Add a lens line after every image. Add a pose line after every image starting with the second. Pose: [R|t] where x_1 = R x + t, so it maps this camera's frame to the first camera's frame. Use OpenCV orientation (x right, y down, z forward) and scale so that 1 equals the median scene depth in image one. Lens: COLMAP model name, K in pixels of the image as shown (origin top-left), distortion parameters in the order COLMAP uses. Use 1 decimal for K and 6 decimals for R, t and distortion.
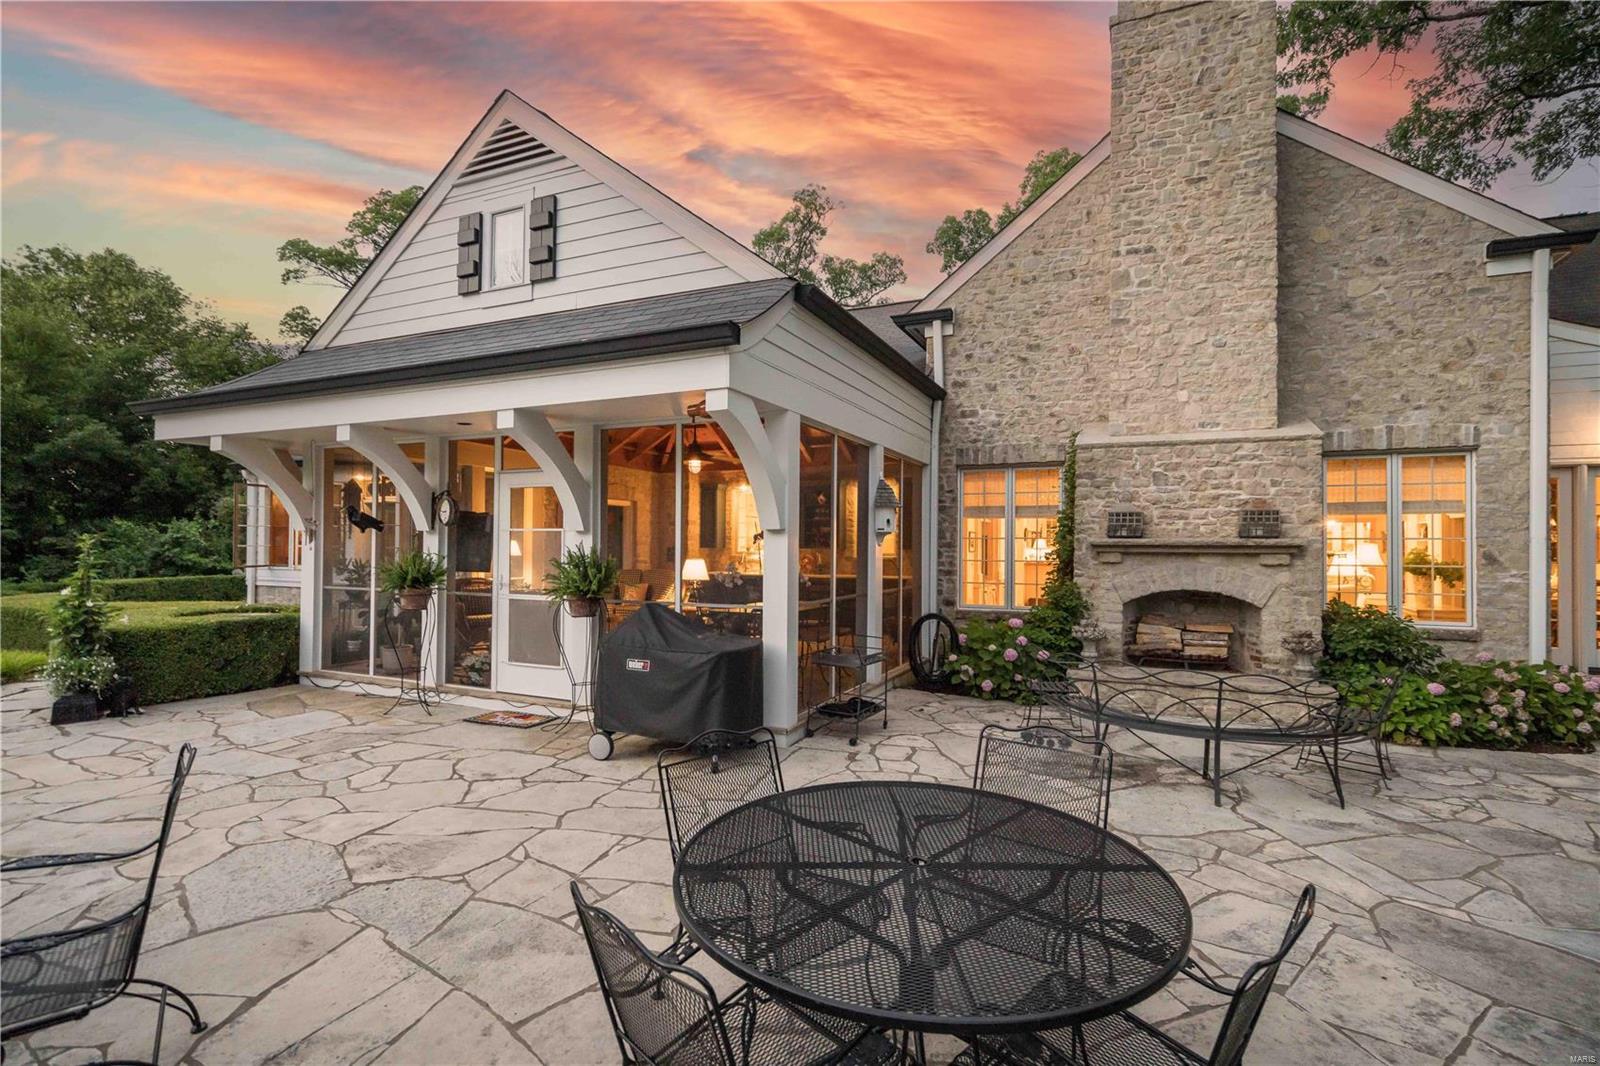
lens RADIAL K [[771.4, 0, 754.0], [0, 771.4, 536.5], [0, 0, 1]] dist [0.000179, 0.000861]
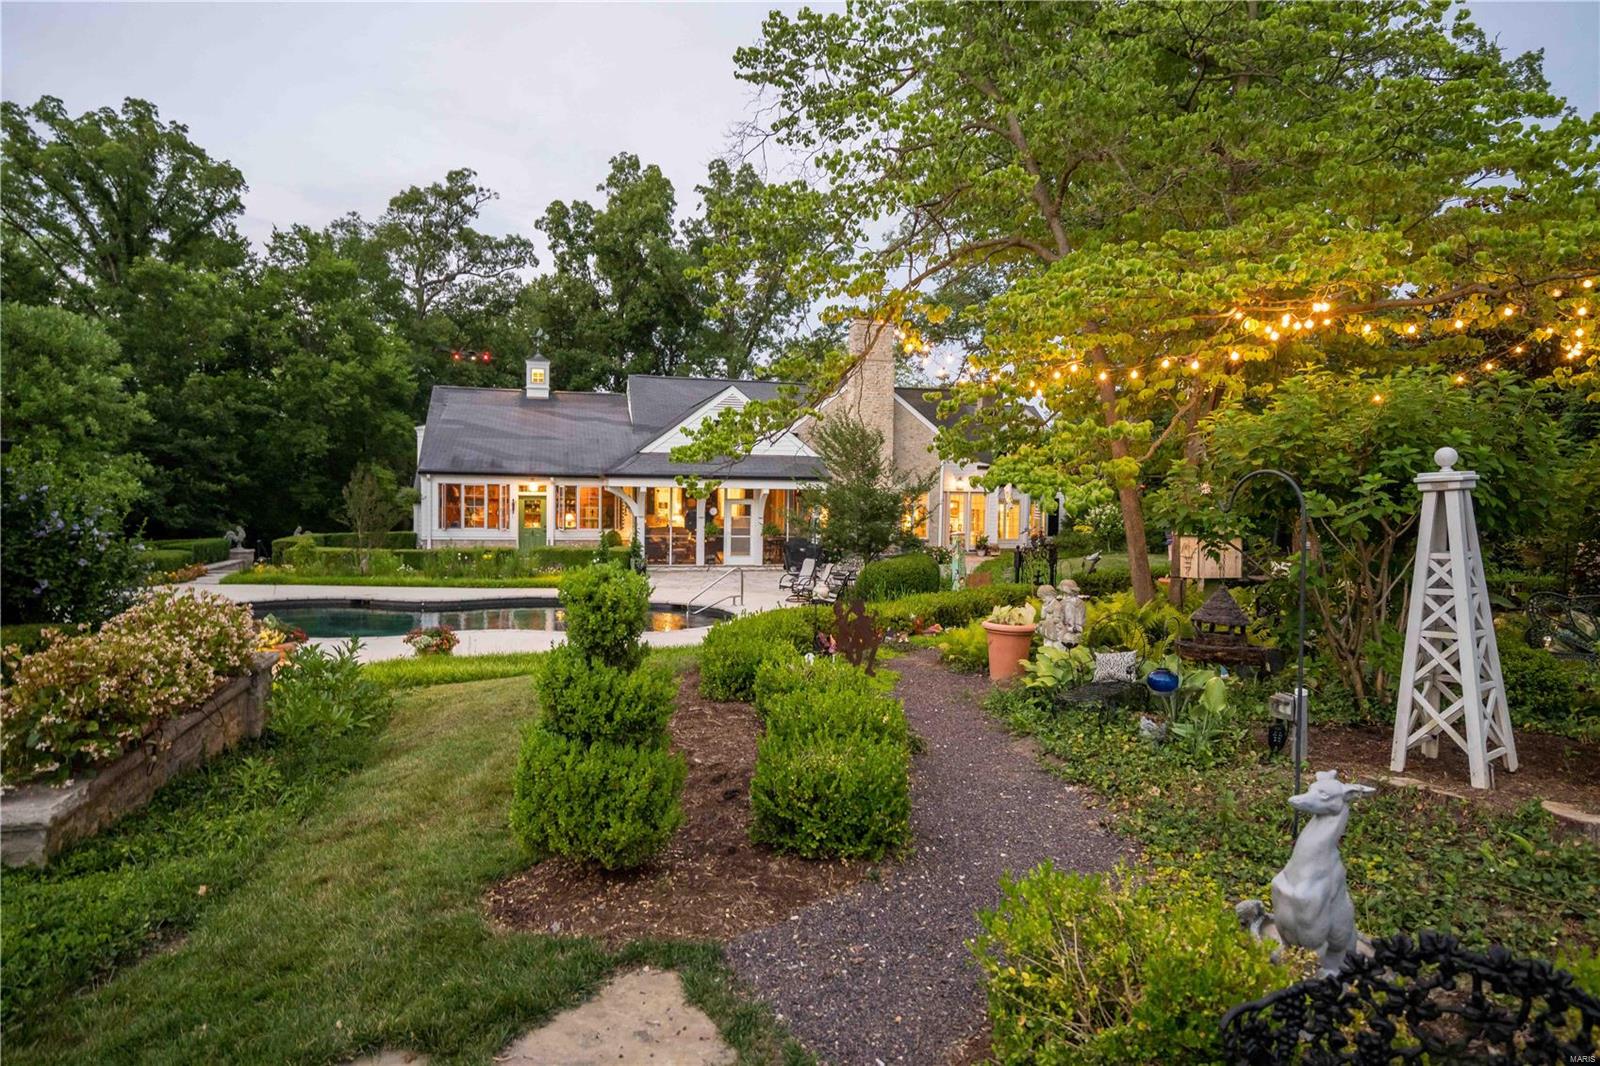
lens RADIAL K [[934.0, 0, 800.0], [0, 934.0, 533.0], [0, 0, 1]] dist [0.009132, 0.001167]
pose [[0.781385, -0.024014, 0.623588, -2.303623], [-0.016313, 0.998132, 0.058880, -0.159610], [-0.623836, -0.056181, 0.779533, -2.078235]]
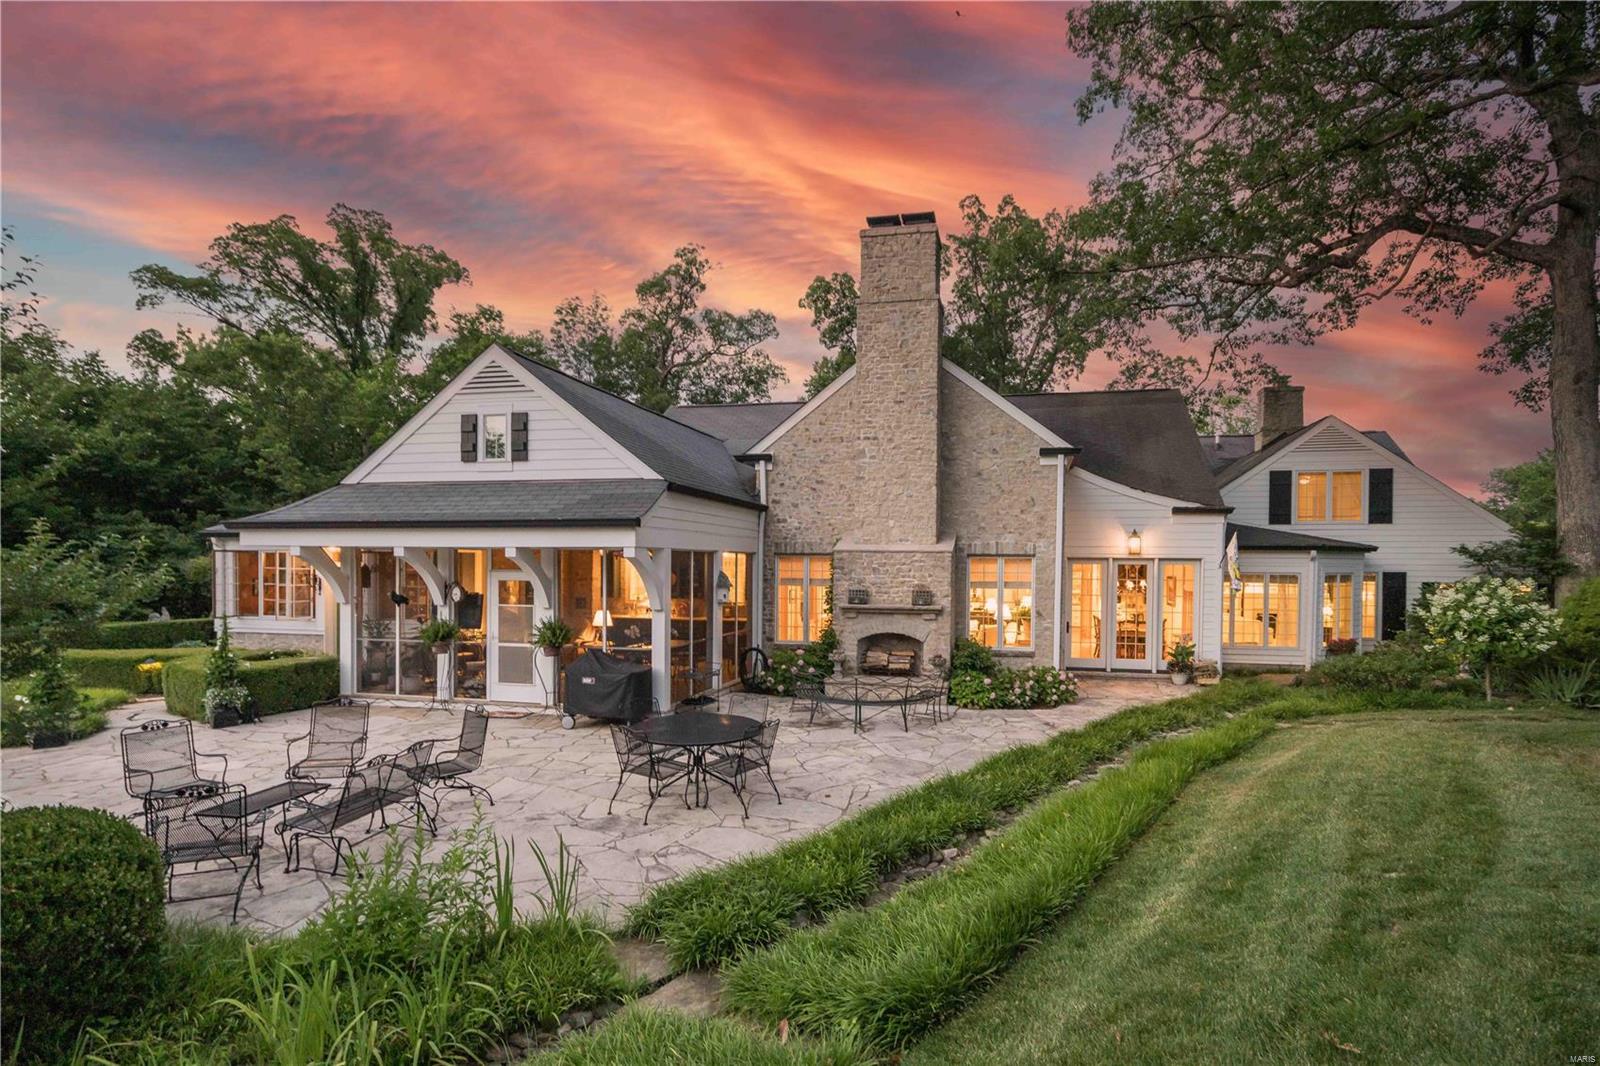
lens RADIAL K [[783.8, 0, 815.0], [0, 783.8, 588.2], [0, 0, 1]] dist [-0.003448, 0.000062]
pose [[0.974901, -0.004354, 0.222598, -0.018136], [-0.004480, 0.999223, 0.039165, -0.102377], [-0.222595, -0.039179, 0.974123, -0.724893]]
